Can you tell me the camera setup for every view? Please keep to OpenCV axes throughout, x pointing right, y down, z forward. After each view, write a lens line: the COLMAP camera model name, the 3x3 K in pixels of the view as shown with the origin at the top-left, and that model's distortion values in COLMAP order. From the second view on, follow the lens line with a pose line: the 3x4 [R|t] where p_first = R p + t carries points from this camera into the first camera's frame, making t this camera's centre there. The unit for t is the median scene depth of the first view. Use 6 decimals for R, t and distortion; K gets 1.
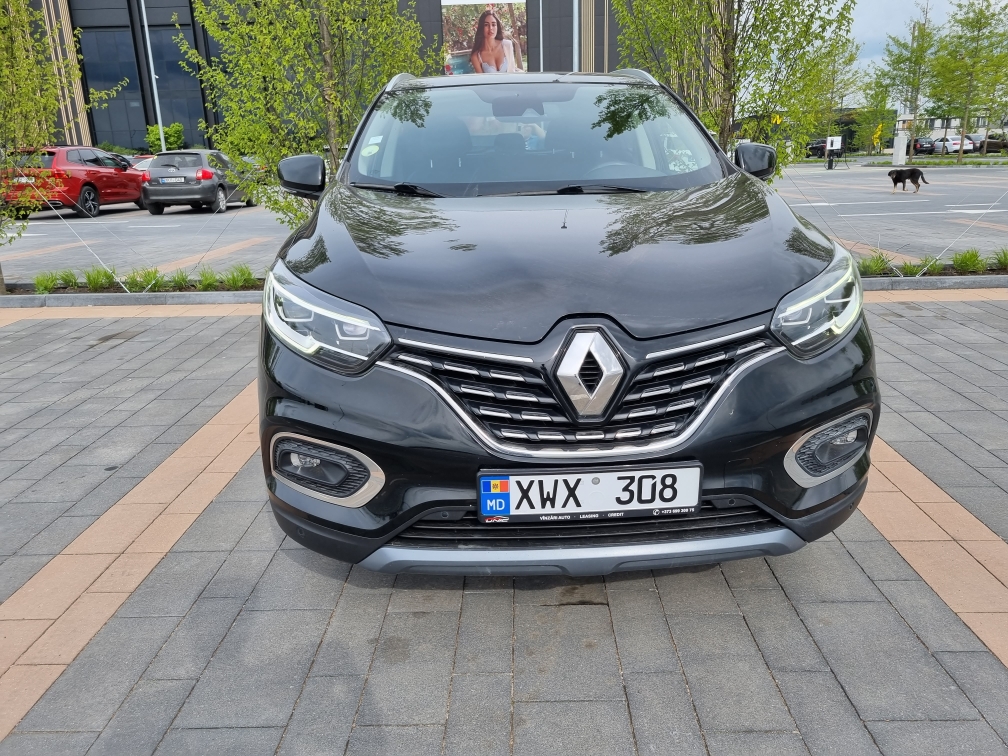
lens RADIAL K [[769.7, 0, 504.0], [0, 769.7, 378.0], [0, 0, 1]] dist [0.007142, 0.000903]
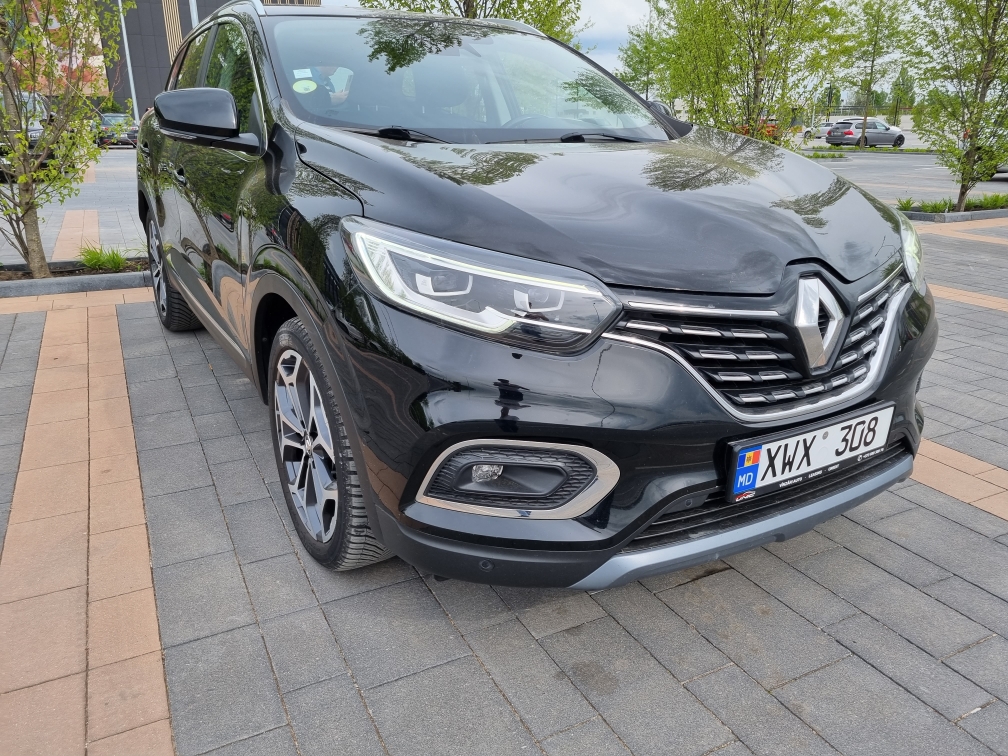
lens RADIAL K [[765.0, 0, 504.0], [0, 765.0, 378.0], [0, 0, 1]] dist [0.022167, -0.002719]
pose [[0.880662, -0.122309, 0.457684, -0.645215], [0.109664, 0.992489, 0.054215, -0.030403], [-0.460877, 0.002446, 0.887460, 0.341473]]
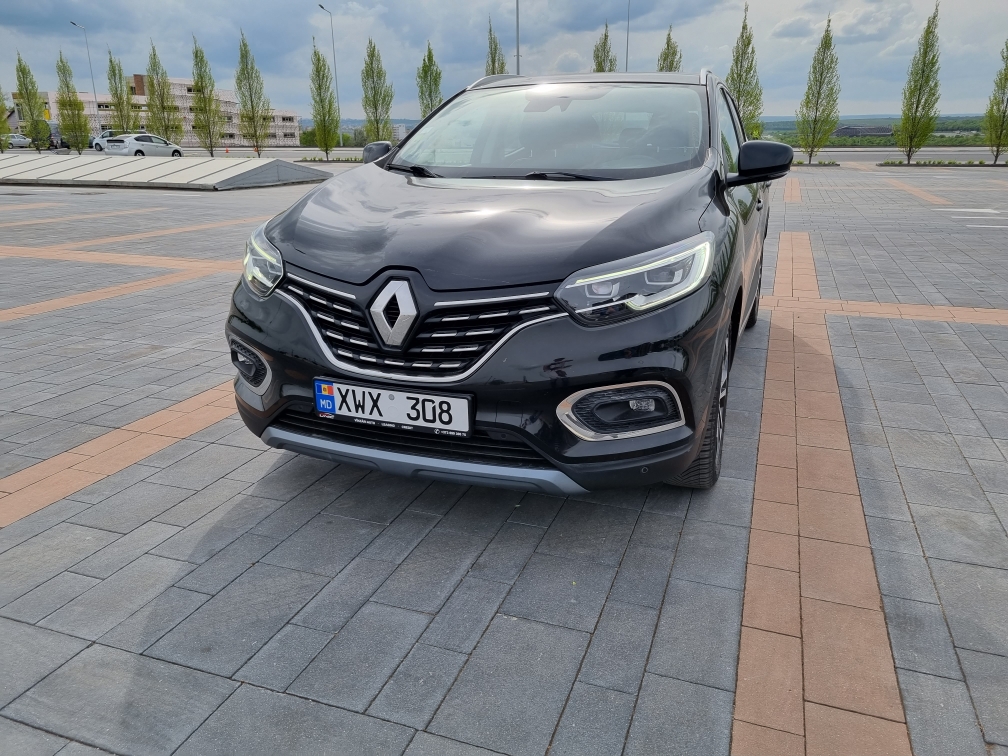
lens RADIAL K [[769.7, 0, 504.0], [0, 769.7, 378.0], [0, 0, 1]] dist [0.007142, 0.000903]
pose [[0.918317, 0.143594, -0.368882, 0.750896], [-0.142242, 0.989346, 0.031015, 0.035494], [0.369406, 0.023988, 0.928959, -0.118698]]
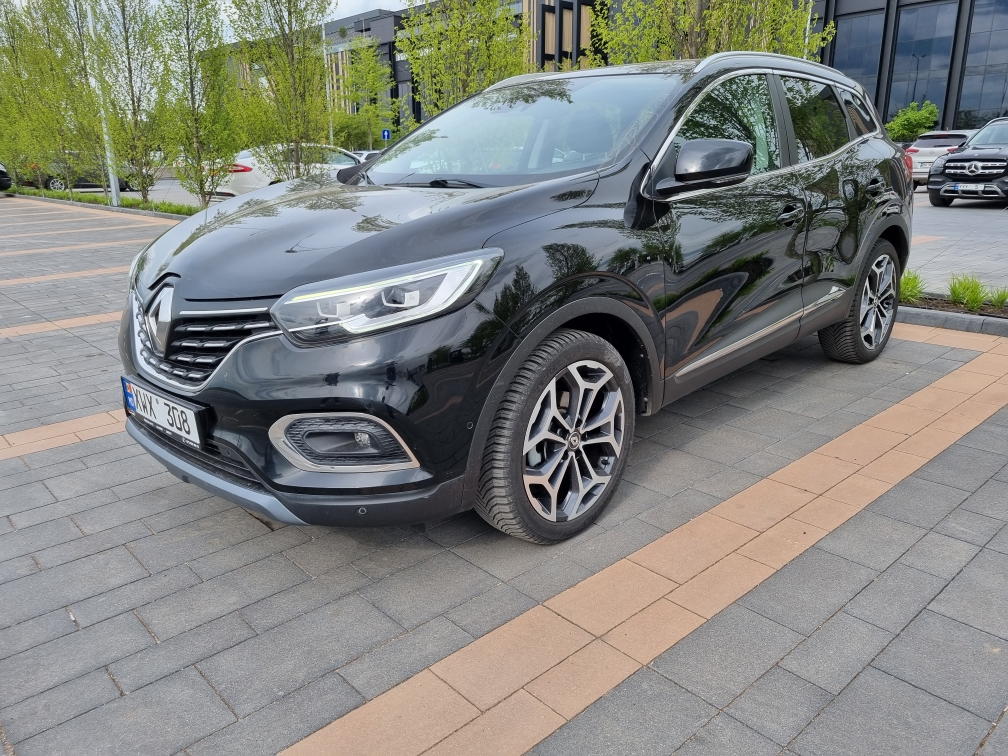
lens RADIAL K [[747.6, 0, 519.9], [0, 747.6, 375.8], [0, 0, 1]] dist [0.001712, -0.001416]
pose [[0.701621, 0.215121, -0.679302, 1.392177], [-0.215328, 0.972778, 0.085656, -0.148381], [0.679237, 0.086175, 0.728843, 0.483697]]
